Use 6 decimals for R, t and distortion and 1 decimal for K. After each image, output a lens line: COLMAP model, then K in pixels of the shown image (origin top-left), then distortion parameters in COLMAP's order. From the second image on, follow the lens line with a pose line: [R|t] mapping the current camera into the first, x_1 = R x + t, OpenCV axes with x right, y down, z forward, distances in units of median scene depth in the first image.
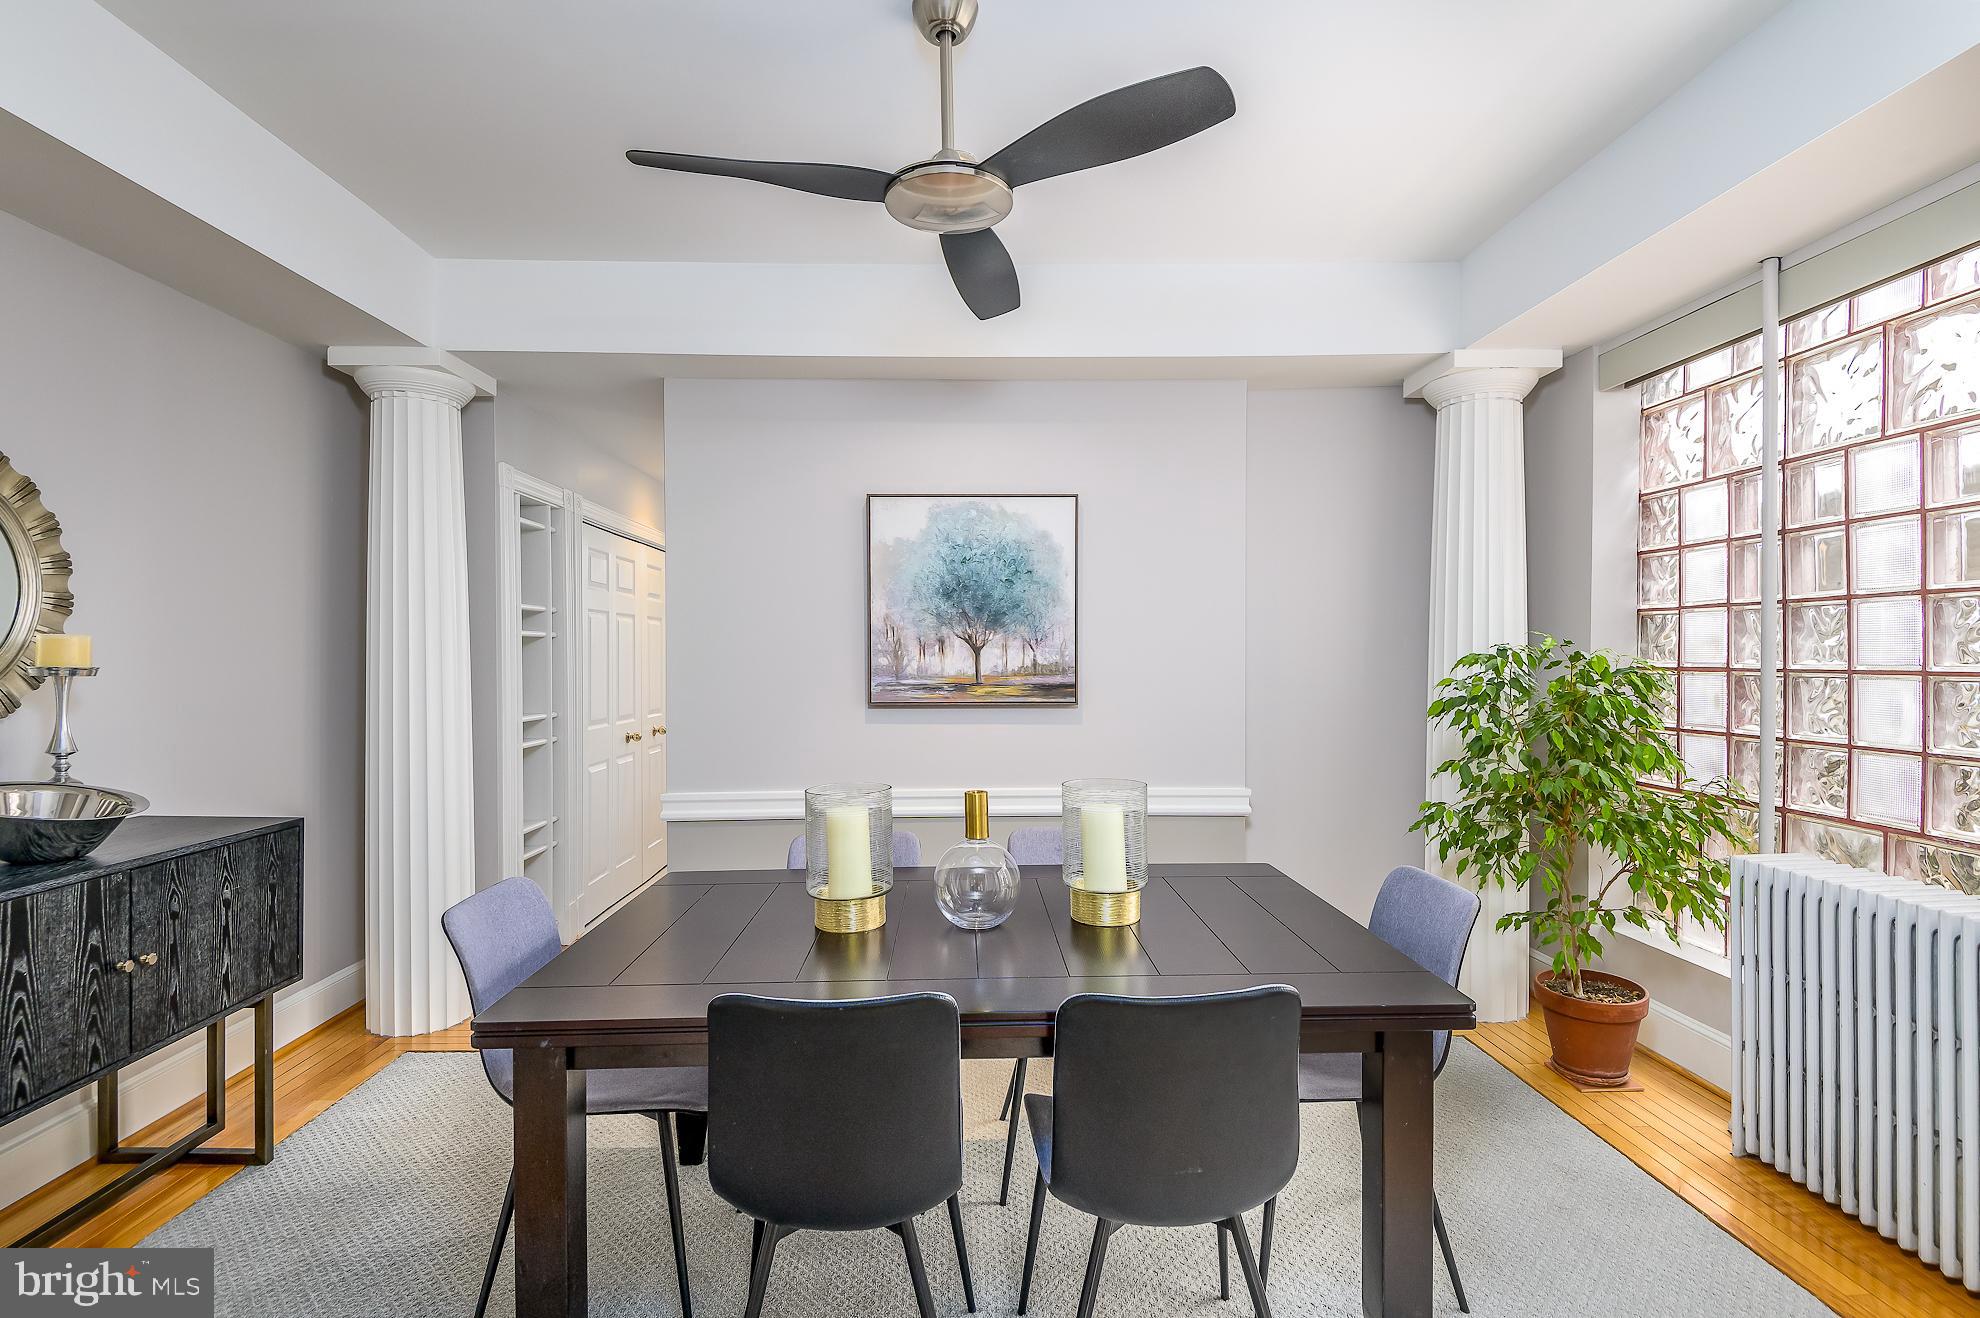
lens RADIAL K [[956.7, 0, 990.0], [0, 956.7, 659.0], [0, 0, 1]] dist [0.036487, 0.000045]
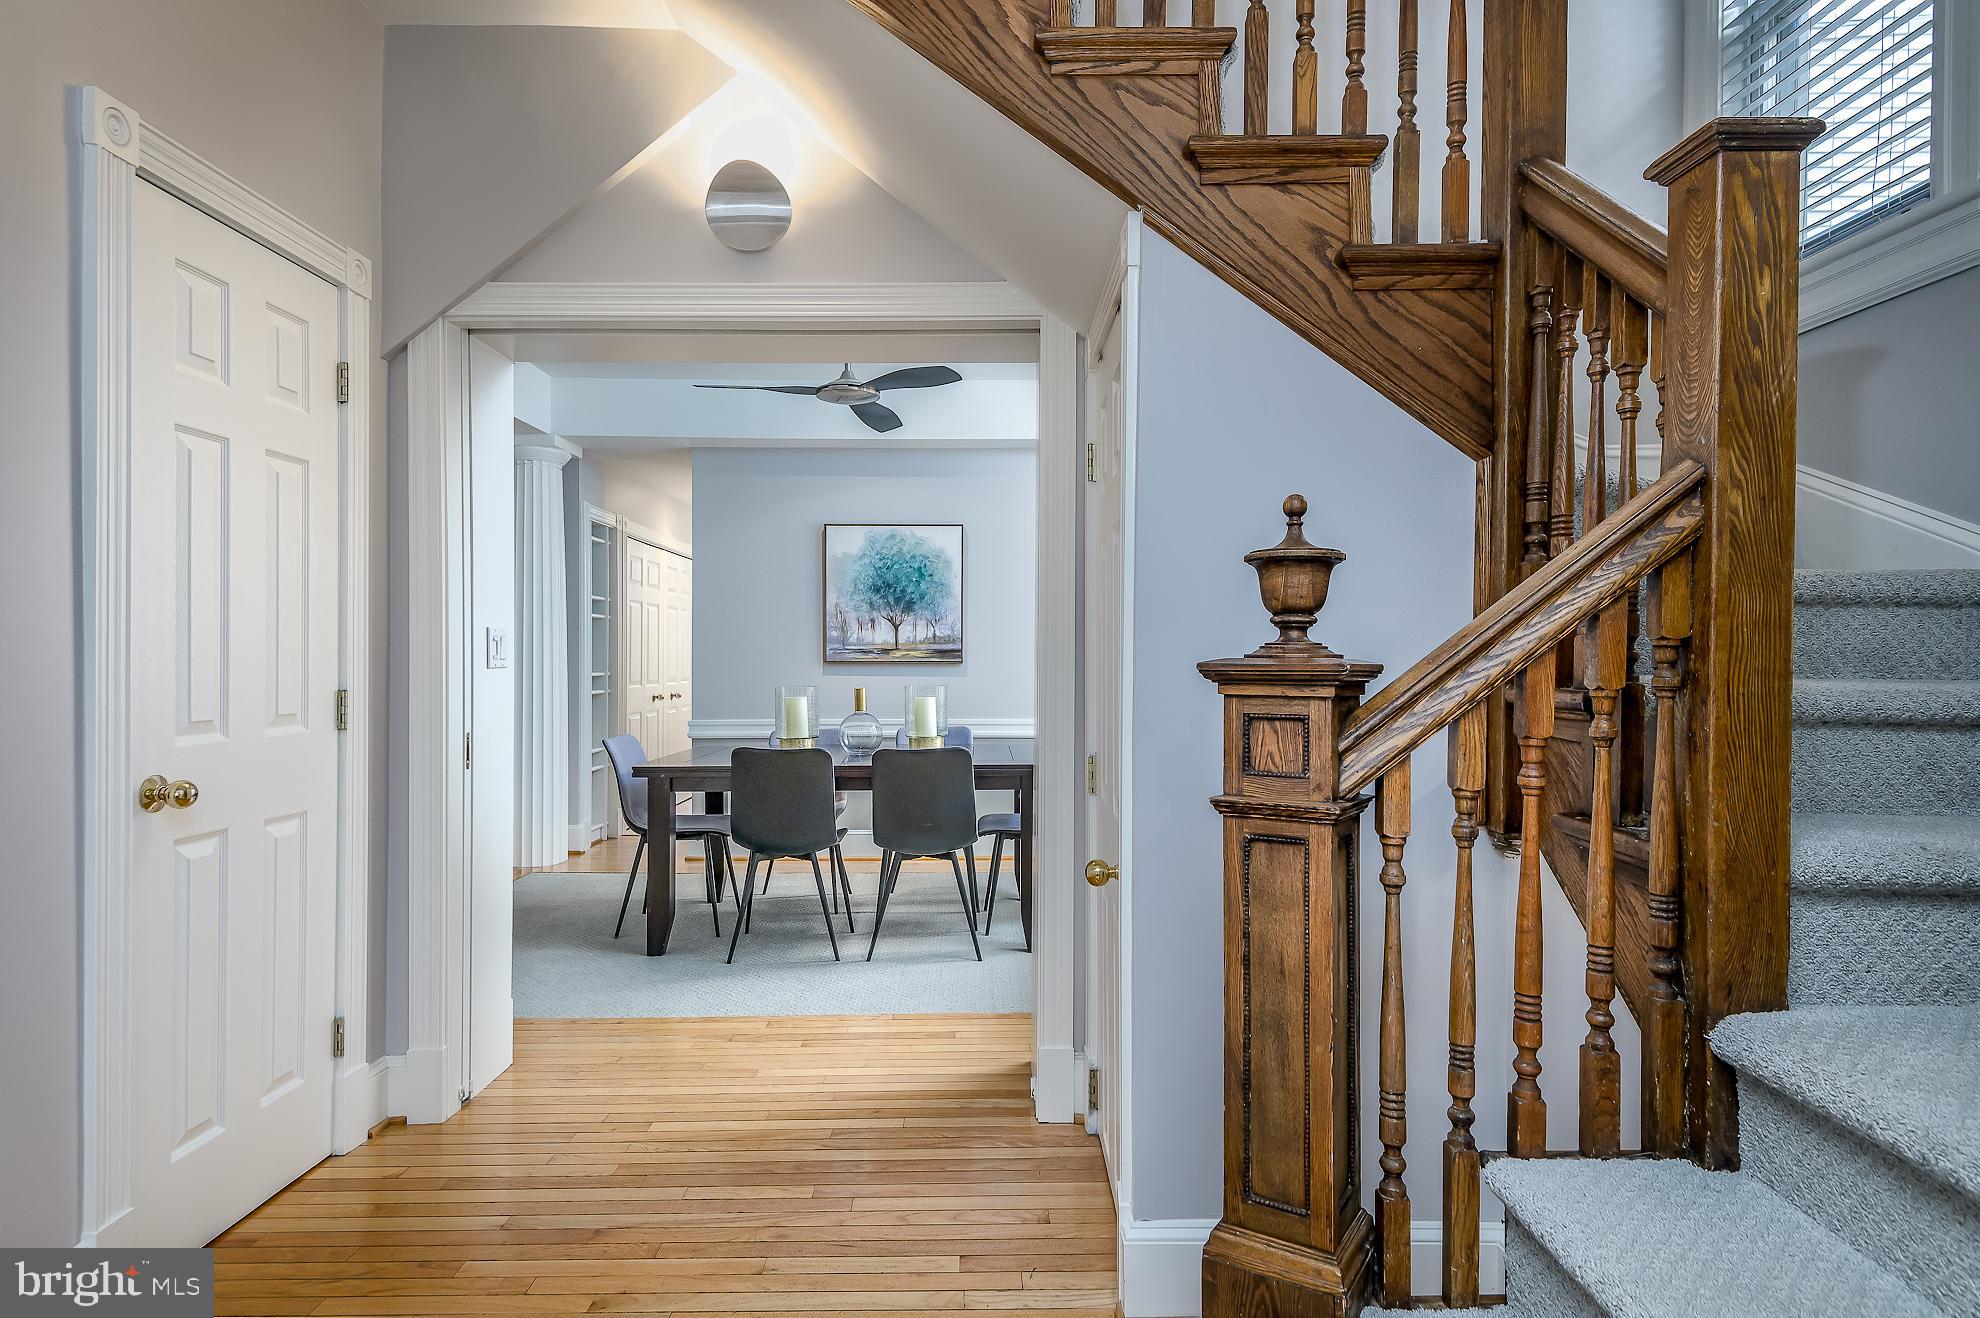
lens RADIAL K [[1077.3, 0, 990.0], [0, 1077.3, 659.0], [0, 0, 1]] dist [0.004475, -0.000210]
pose [[0.999779, 0.004971, -0.020420, 0.169530], [-0.004993, 0.999987, -0.001040, 0.042515], [0.020414, 0.001142, 0.999791, -0.698869]]
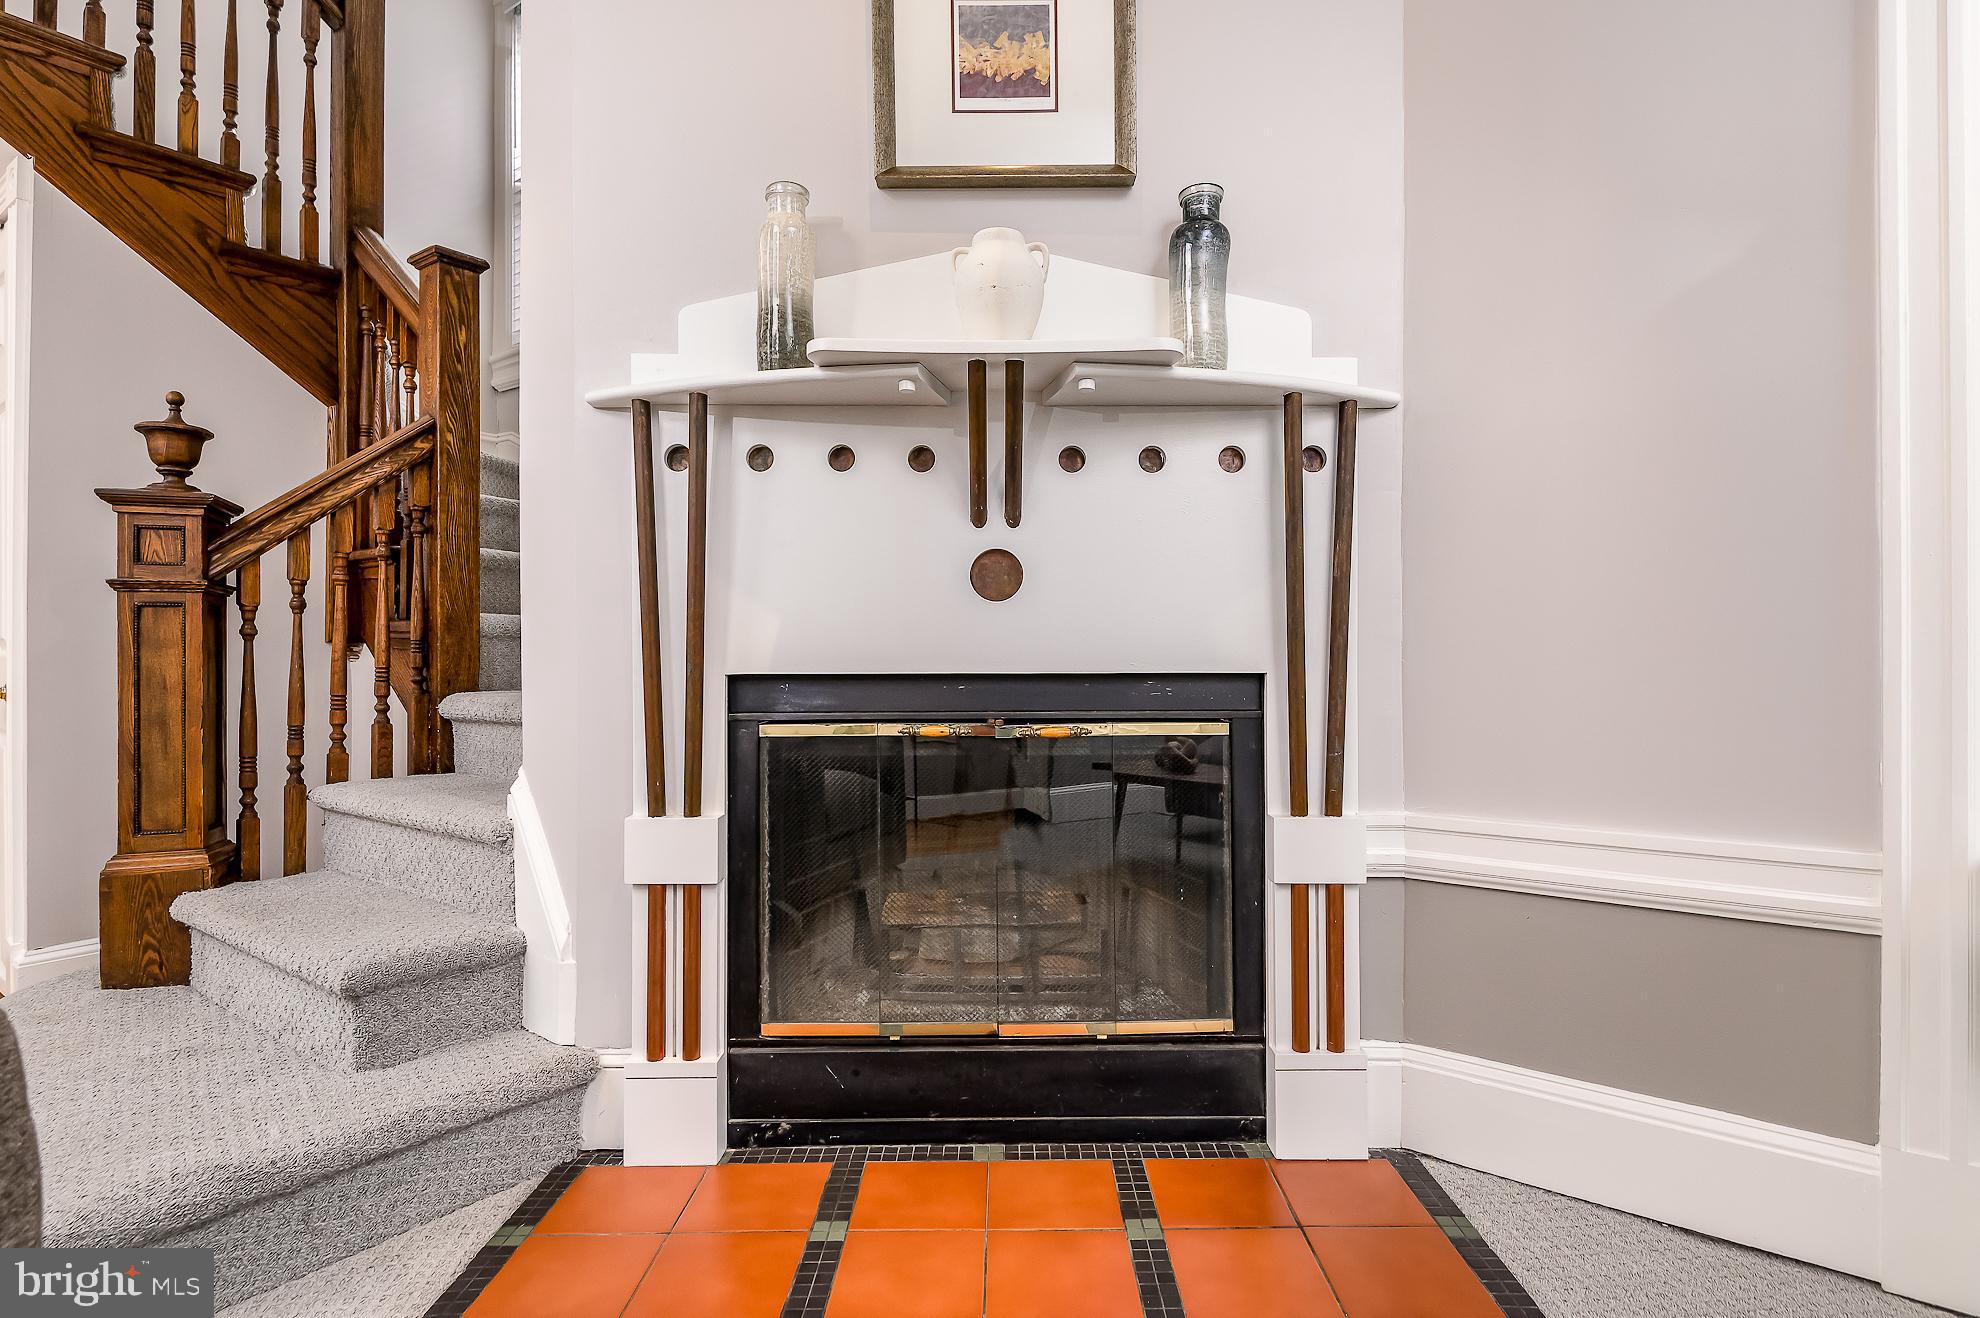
lens RADIAL K [[1008.0, 0, 1001.2], [0, 1008.0, 654.2], [0, 0, 1]] dist [0.014273, -0.007071]
pose [[0.610309, 0.003880, 0.792154, 0.098771], [0.003765, 0.999963, -0.007799, 0.140620], [-0.792154, 0.007742, 0.610272, -1.043537]]
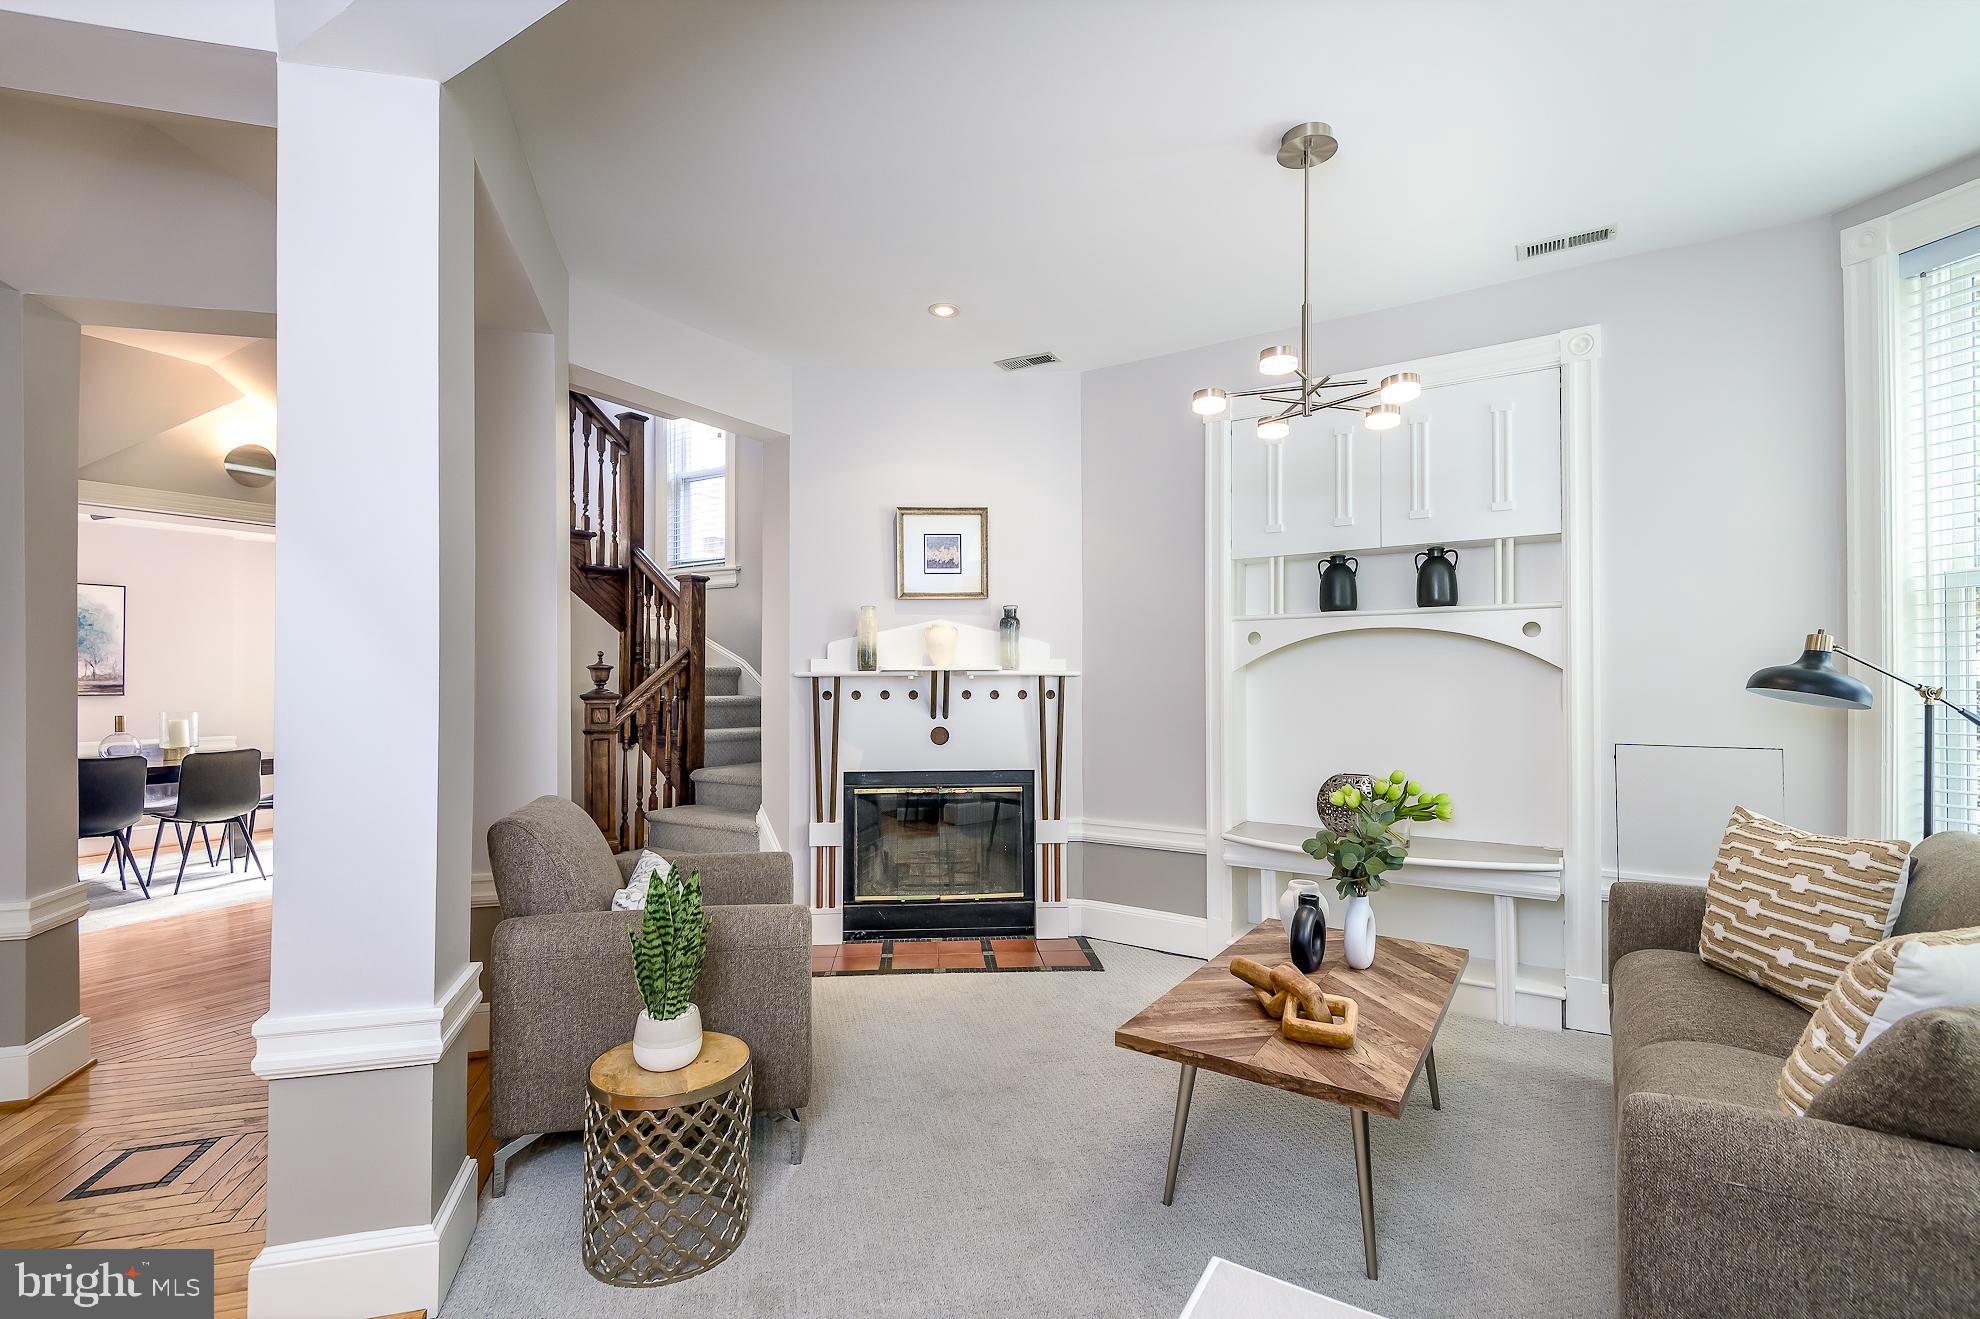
lens RADIAL K [[903.4, 0, 980.2], [0, 903.4, 667.3], [0, 0, 1]] dist [0.021793, -0.000037]
pose [[0.550189, 0.010932, 0.834969, -0.510858], [0.003399, 0.999877, -0.015331, 0.025523], [-0.835034, 0.011273, 0.550084, -1.466088]]
